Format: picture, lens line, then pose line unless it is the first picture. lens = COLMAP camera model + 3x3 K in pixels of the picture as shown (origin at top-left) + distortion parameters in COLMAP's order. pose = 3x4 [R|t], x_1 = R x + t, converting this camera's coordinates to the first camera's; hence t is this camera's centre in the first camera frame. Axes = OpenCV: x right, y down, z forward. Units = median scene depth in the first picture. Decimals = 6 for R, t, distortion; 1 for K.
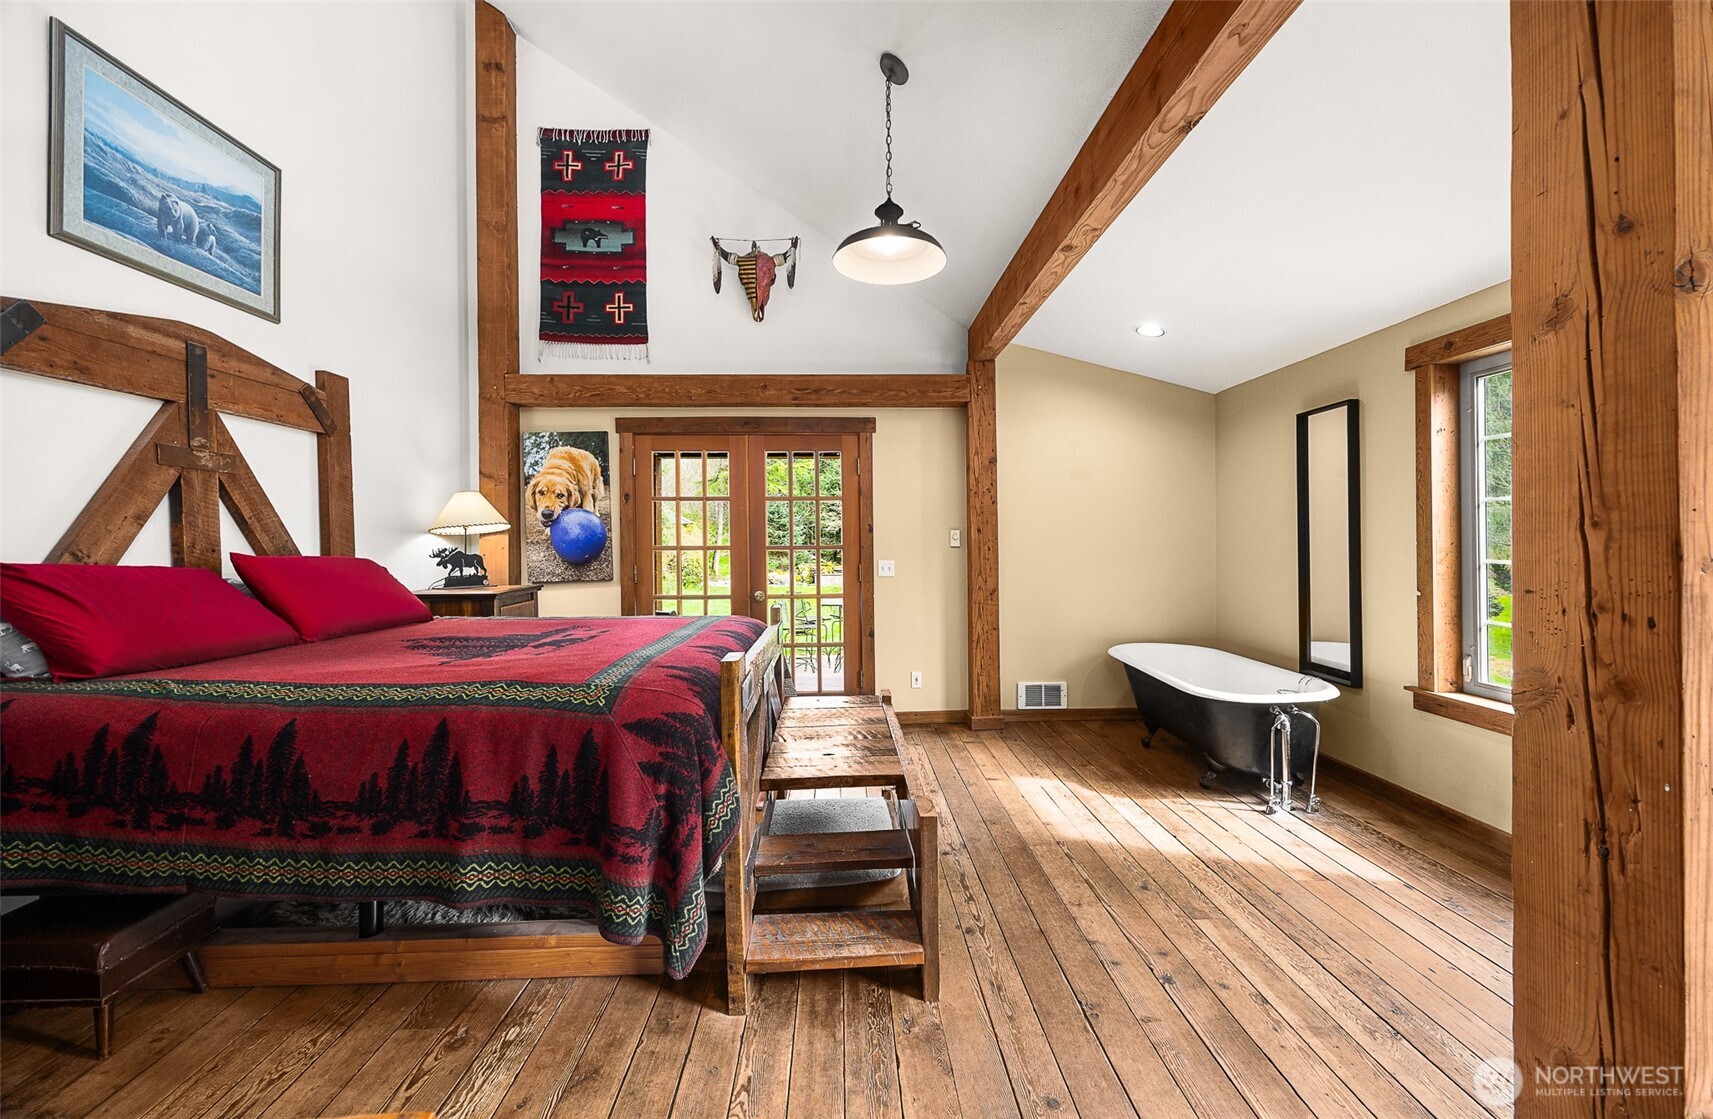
lens RADIAL K [[679.2, 0, 859.5], [0, 679.2, 540.9], [0, 0, 1]] dist [-0.000863, -0.000119]
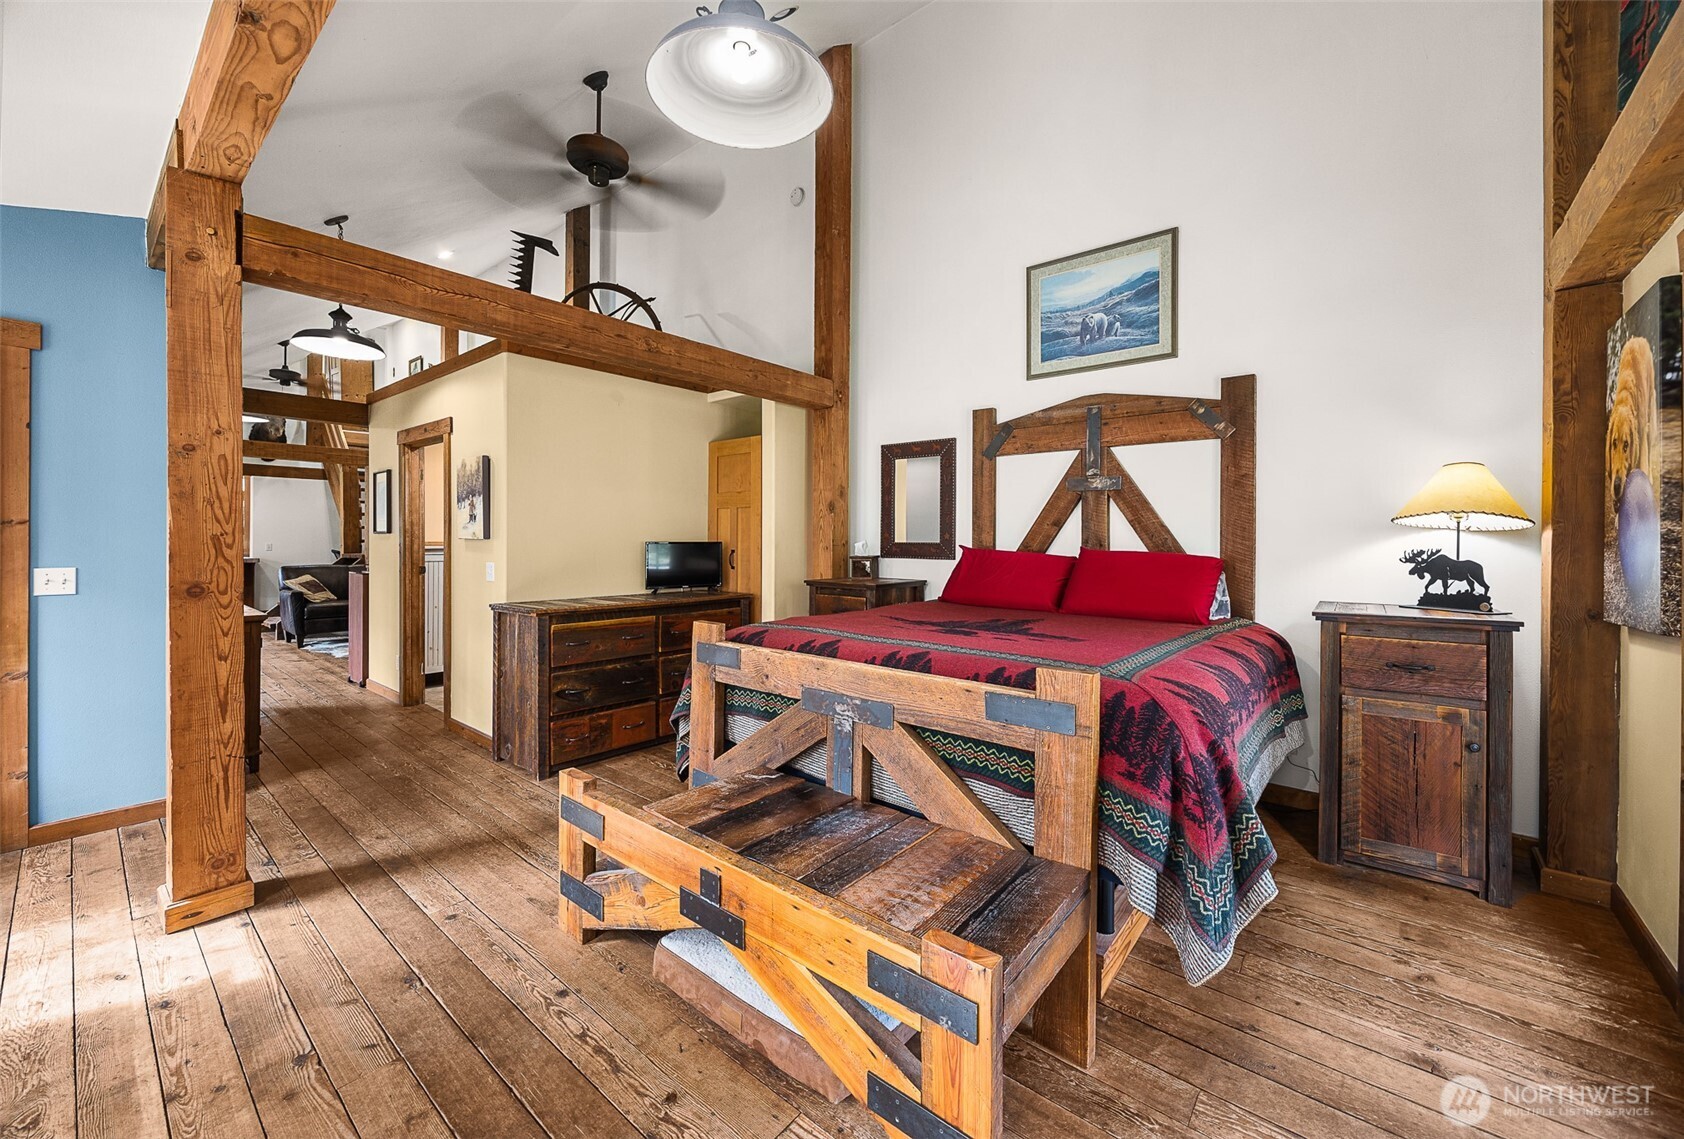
lens RADIAL K [[658.9, 0, 849.6], [0, 658.9, 544.8], [0, 0, 1]] dist [-0.002014, 0.000012]
pose [[-0.672632, 0.010587, -0.739901, 0.422511], [-0.000565, 0.999890, 0.014821, -0.006872], [0.739977, 0.010387, -0.672552, 1.458225]]
